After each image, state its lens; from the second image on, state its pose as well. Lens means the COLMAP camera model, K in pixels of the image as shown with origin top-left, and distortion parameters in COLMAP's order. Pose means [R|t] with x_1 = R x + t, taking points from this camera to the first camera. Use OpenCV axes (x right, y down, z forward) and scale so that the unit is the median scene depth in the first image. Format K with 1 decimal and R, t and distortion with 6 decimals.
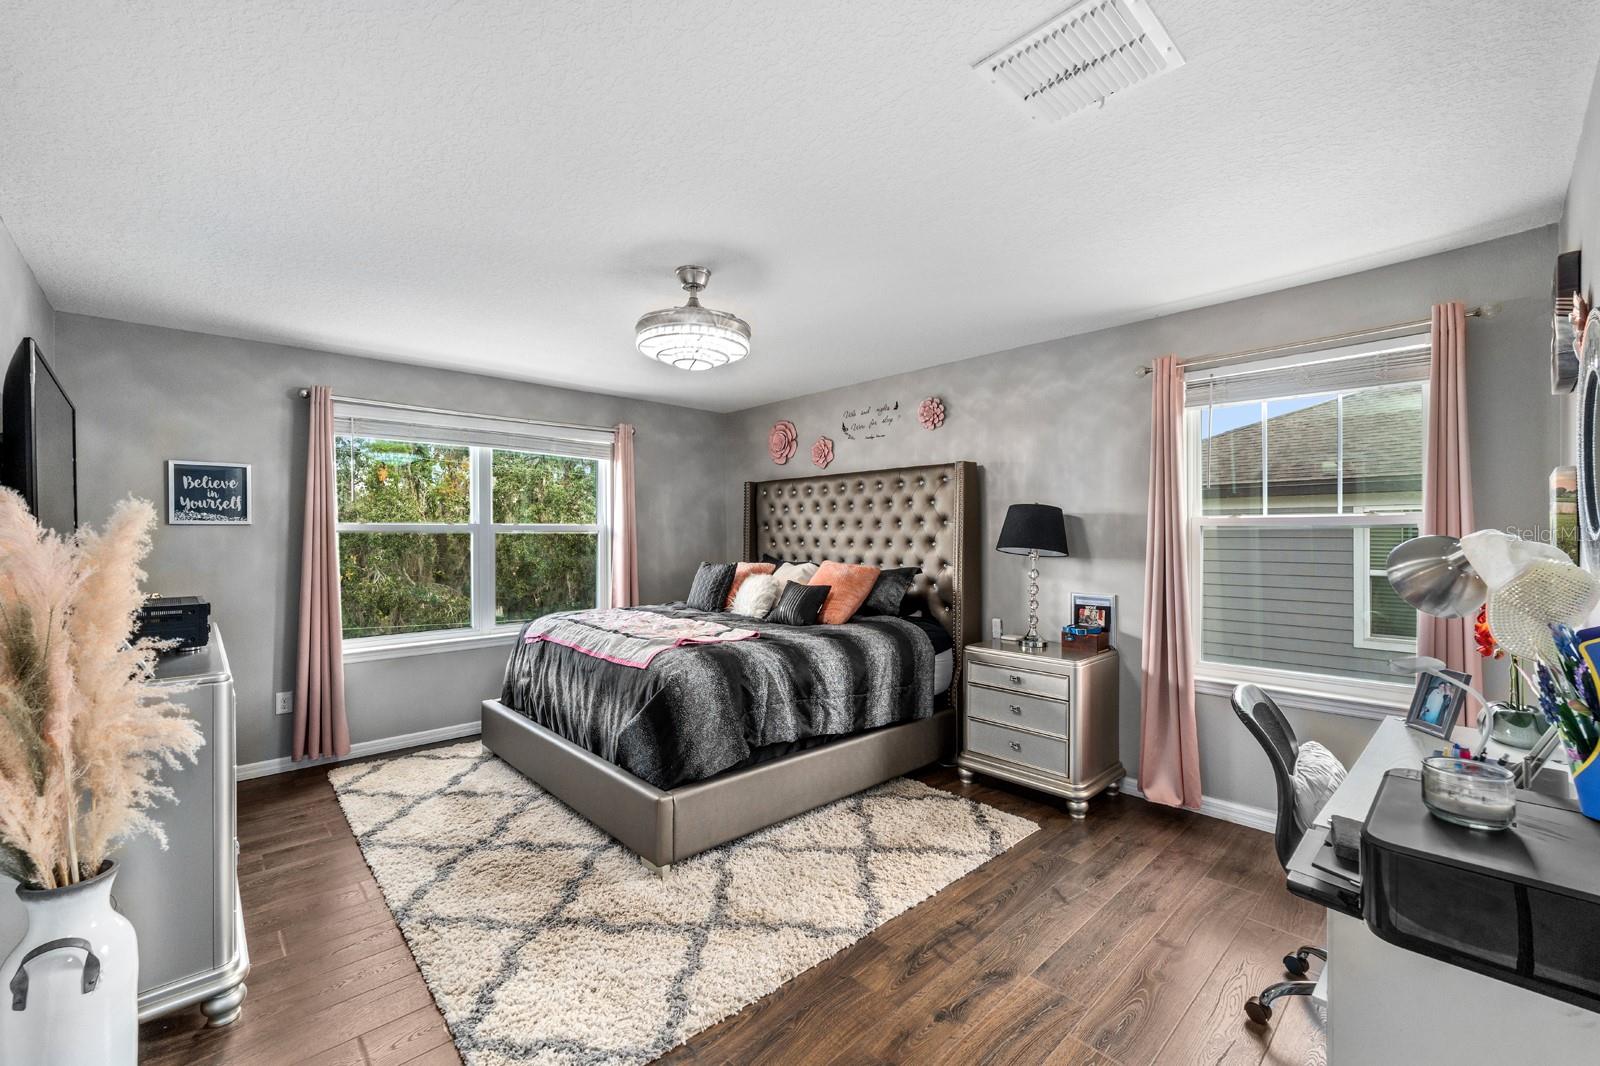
lens RADIAL K [[650.2, 0, 791.1], [0, 650.2, 533.5], [0, 0, 1]] dist [0.004775, -0.001587]
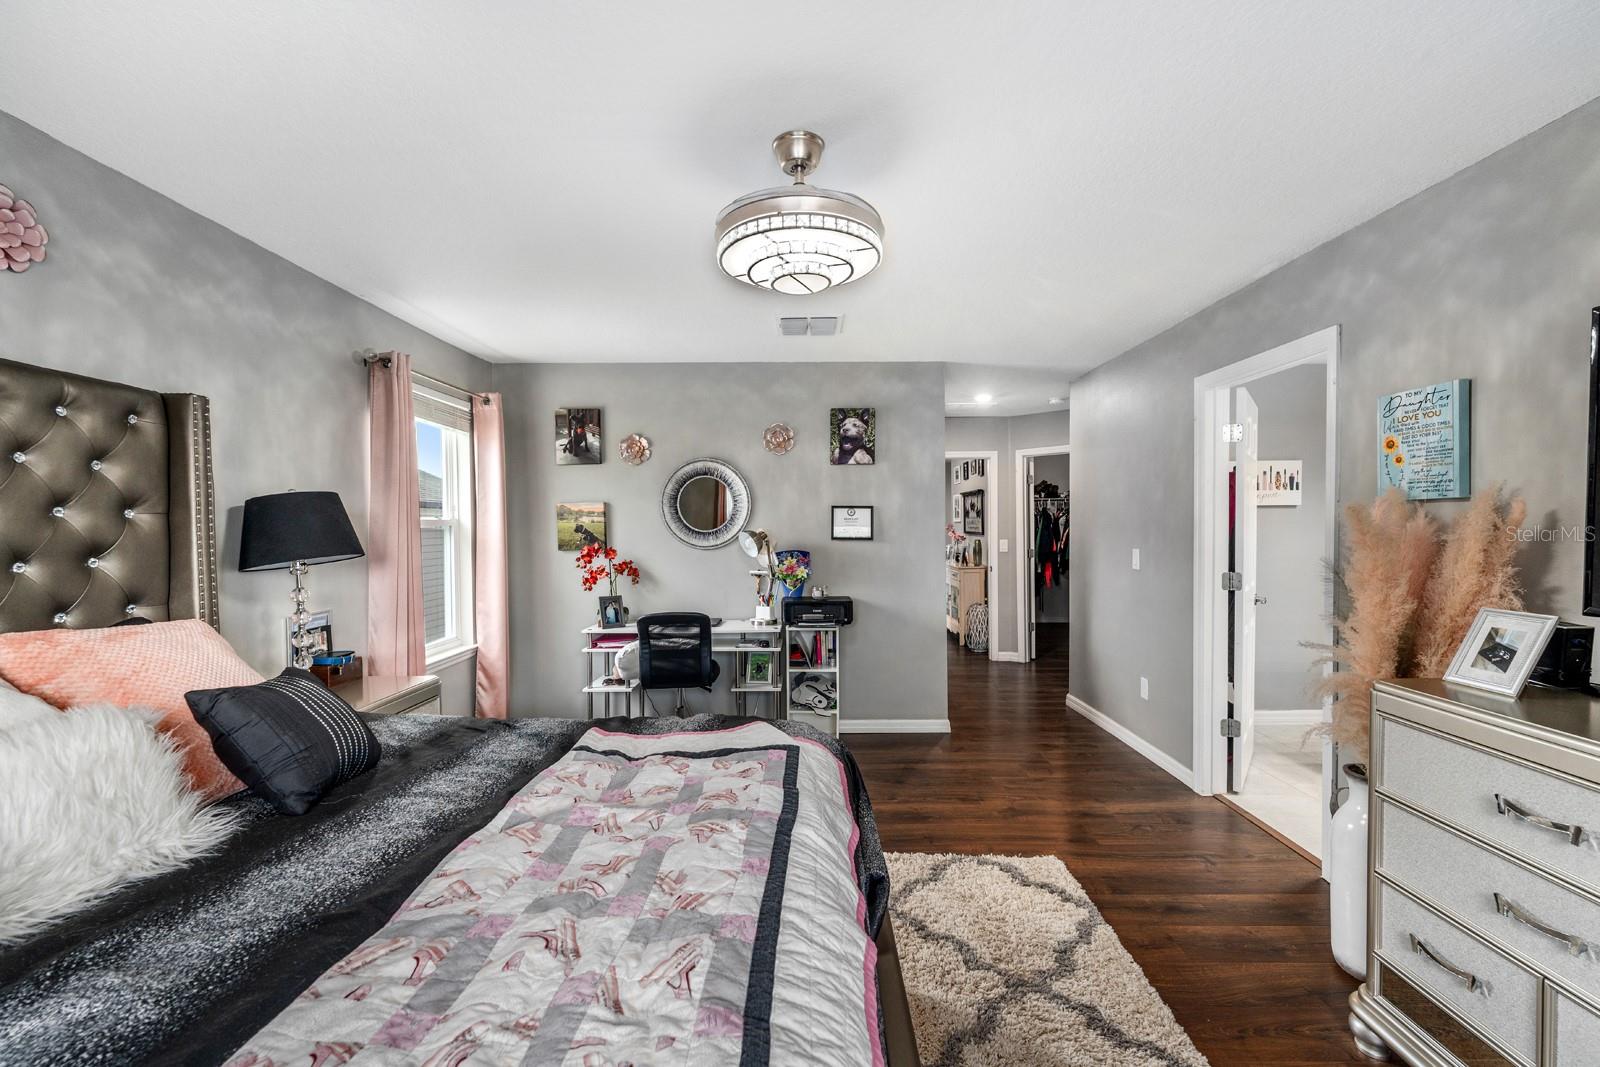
lens RADIAL K [[650.2, 0, 793.3], [0, 650.2, 535.8], [0, 0, 1]] dist [0.004775, -0.001587]
pose [[-0.721254, 0.001411, 0.692669, -0.467063], [0.010824, 0.999899, 0.009233, 0.000274], [-0.692586, 0.014157, -0.721196, 1.134611]]
